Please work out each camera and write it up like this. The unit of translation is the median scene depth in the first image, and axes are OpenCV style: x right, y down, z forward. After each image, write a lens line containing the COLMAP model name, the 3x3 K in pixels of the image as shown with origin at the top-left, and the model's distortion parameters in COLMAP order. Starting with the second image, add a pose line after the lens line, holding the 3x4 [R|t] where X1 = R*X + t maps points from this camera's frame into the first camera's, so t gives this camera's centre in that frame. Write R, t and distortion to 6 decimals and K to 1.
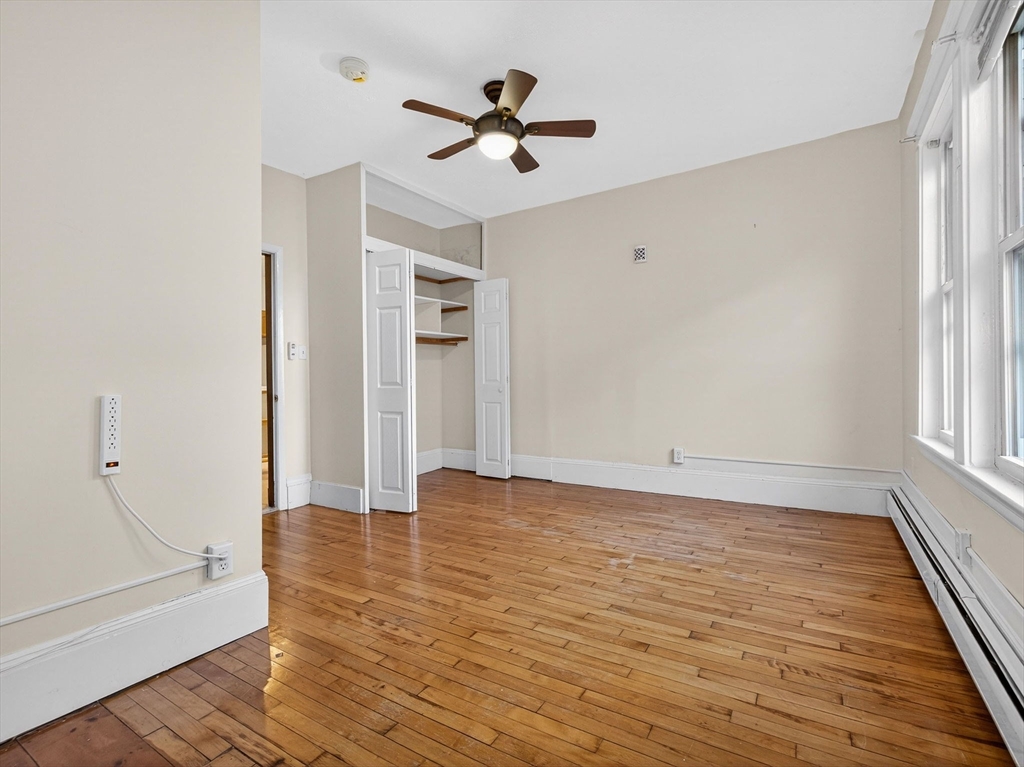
lens RADIAL K [[484.6, 0, 521.7], [0, 484.6, 380.2], [0, 0, 1]] dist [0.003404, 0.000217]
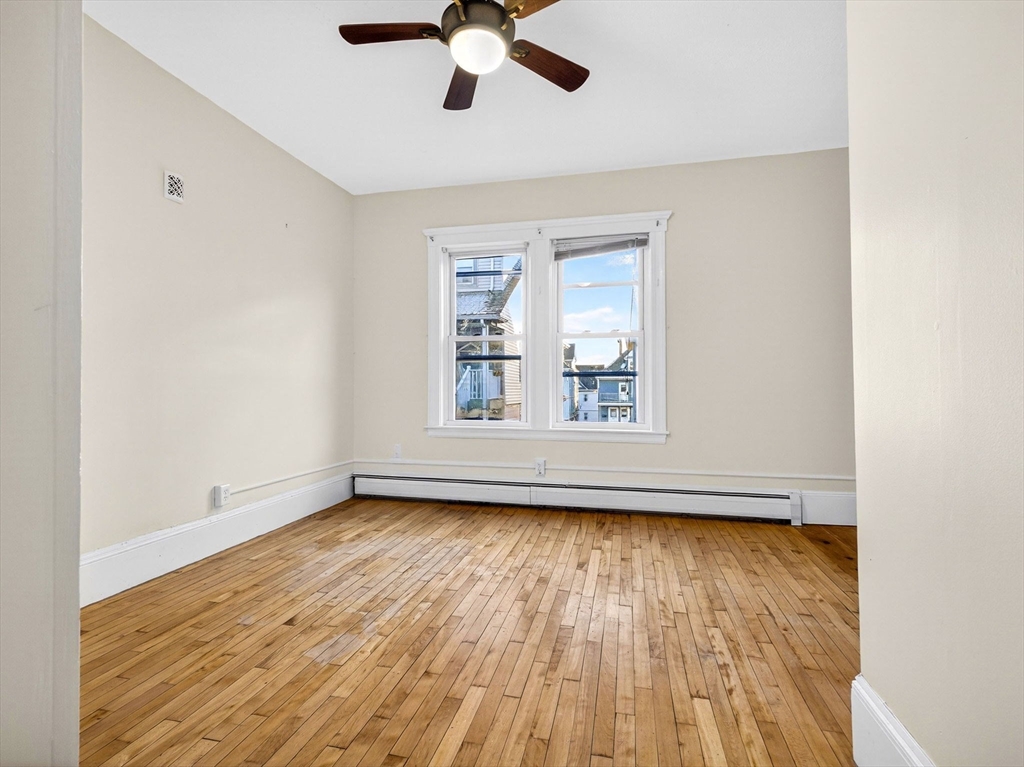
lens RADIAL K [[484.6, 0, 516.5], [0, 484.6, 387.0], [0, 0, 1]] dist [0.003404, 0.000217]
pose [[-0.317081, 0.017050, 0.948245, -0.713886], [0.005758, 0.999855, -0.016053, 0.012763], [-0.948381, 0.000370, -0.317133, 1.160849]]
